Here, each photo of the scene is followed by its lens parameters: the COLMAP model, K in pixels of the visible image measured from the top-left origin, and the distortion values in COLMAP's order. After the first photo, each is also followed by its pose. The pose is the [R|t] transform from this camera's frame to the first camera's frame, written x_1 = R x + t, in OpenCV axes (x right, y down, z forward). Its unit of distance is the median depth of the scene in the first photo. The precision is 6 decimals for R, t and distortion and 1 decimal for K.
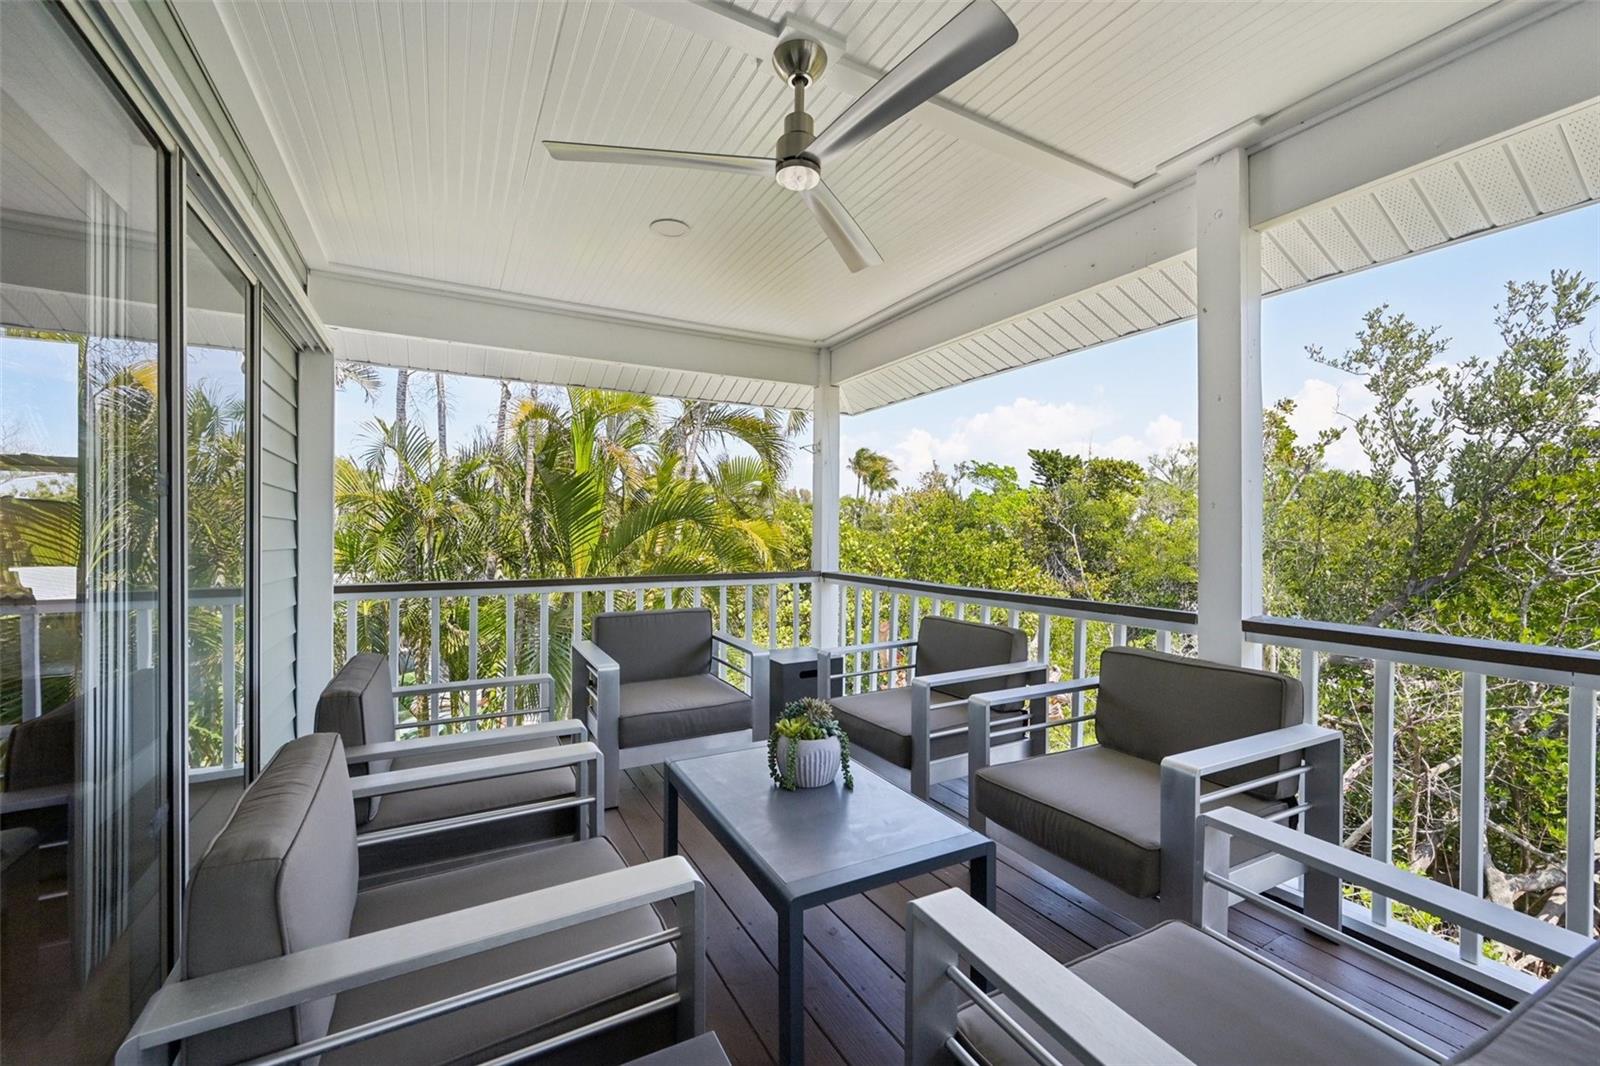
lens RADIAL K [[637.2, 0, 804.1], [0, 637.2, 536.2], [0, 0, 1]] dist [0.000503, 0.000268]
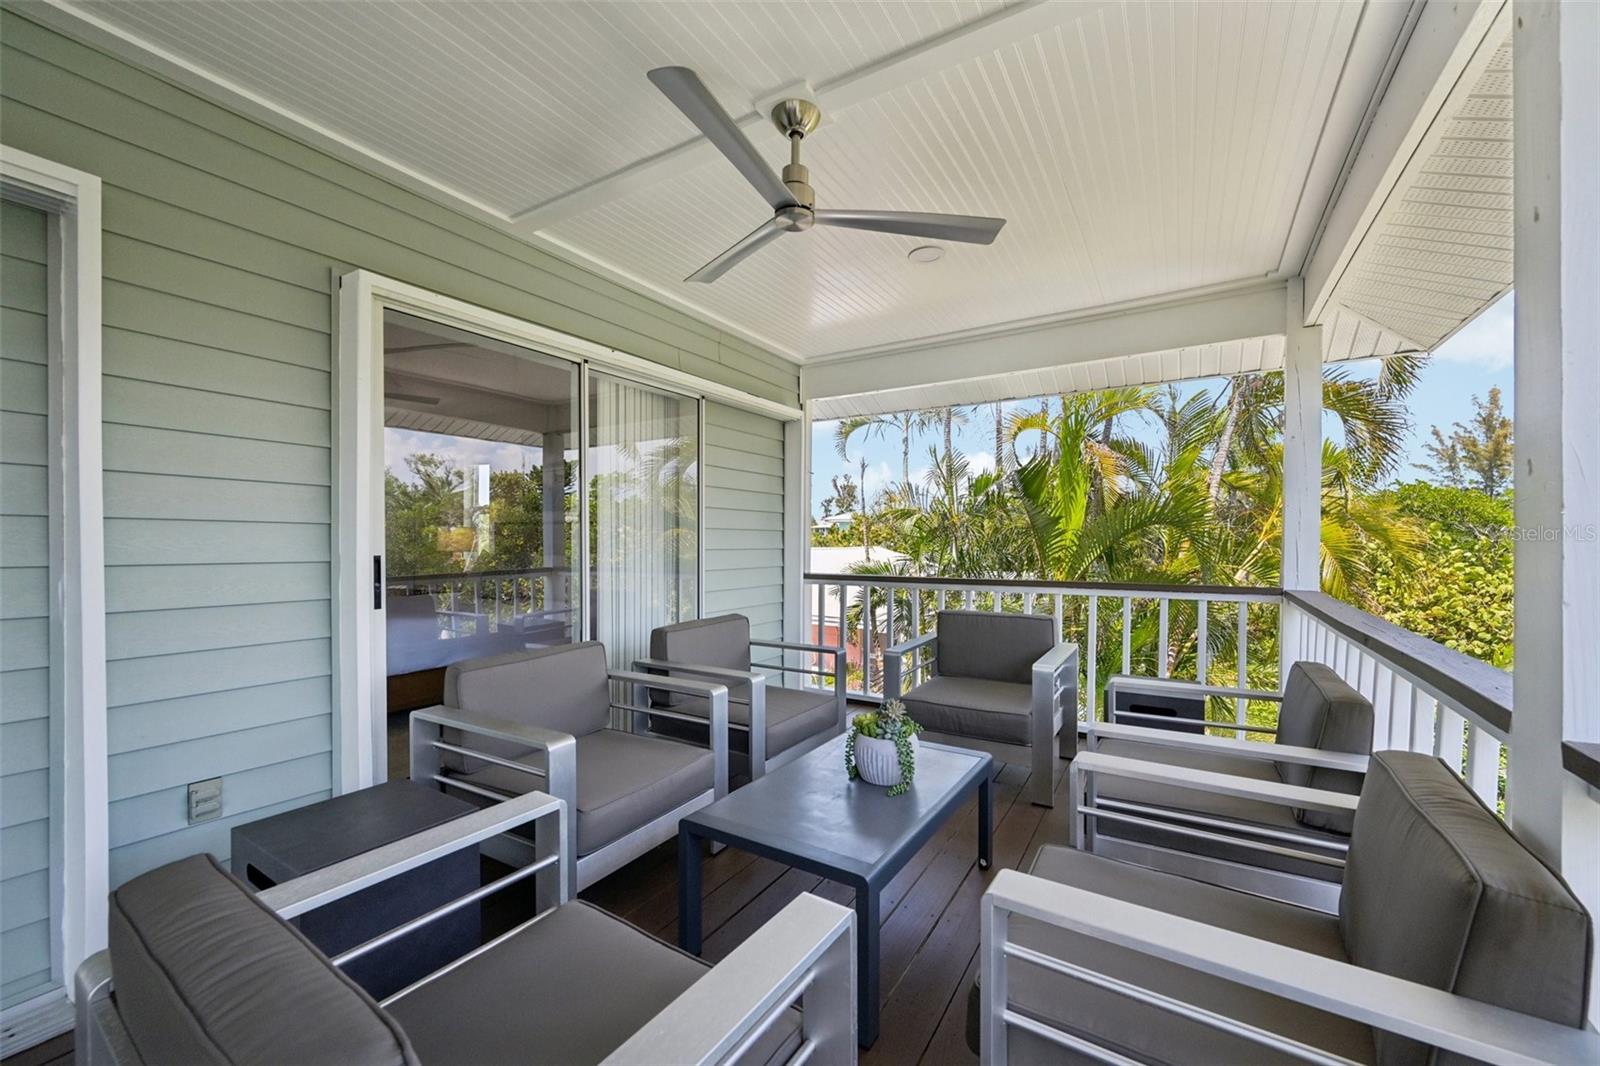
lens RADIAL K [[637.2, 0, 813.6], [0, 637.2, 542.2], [0, 0, 1]] dist [0.000503, 0.000268]
pose [[0.505196, 0.001342, -0.863003, 0.508605], [0.002170, 0.999994, 0.002825, -0.000344], [0.863002, -0.003300, 0.505190, 0.231799]]
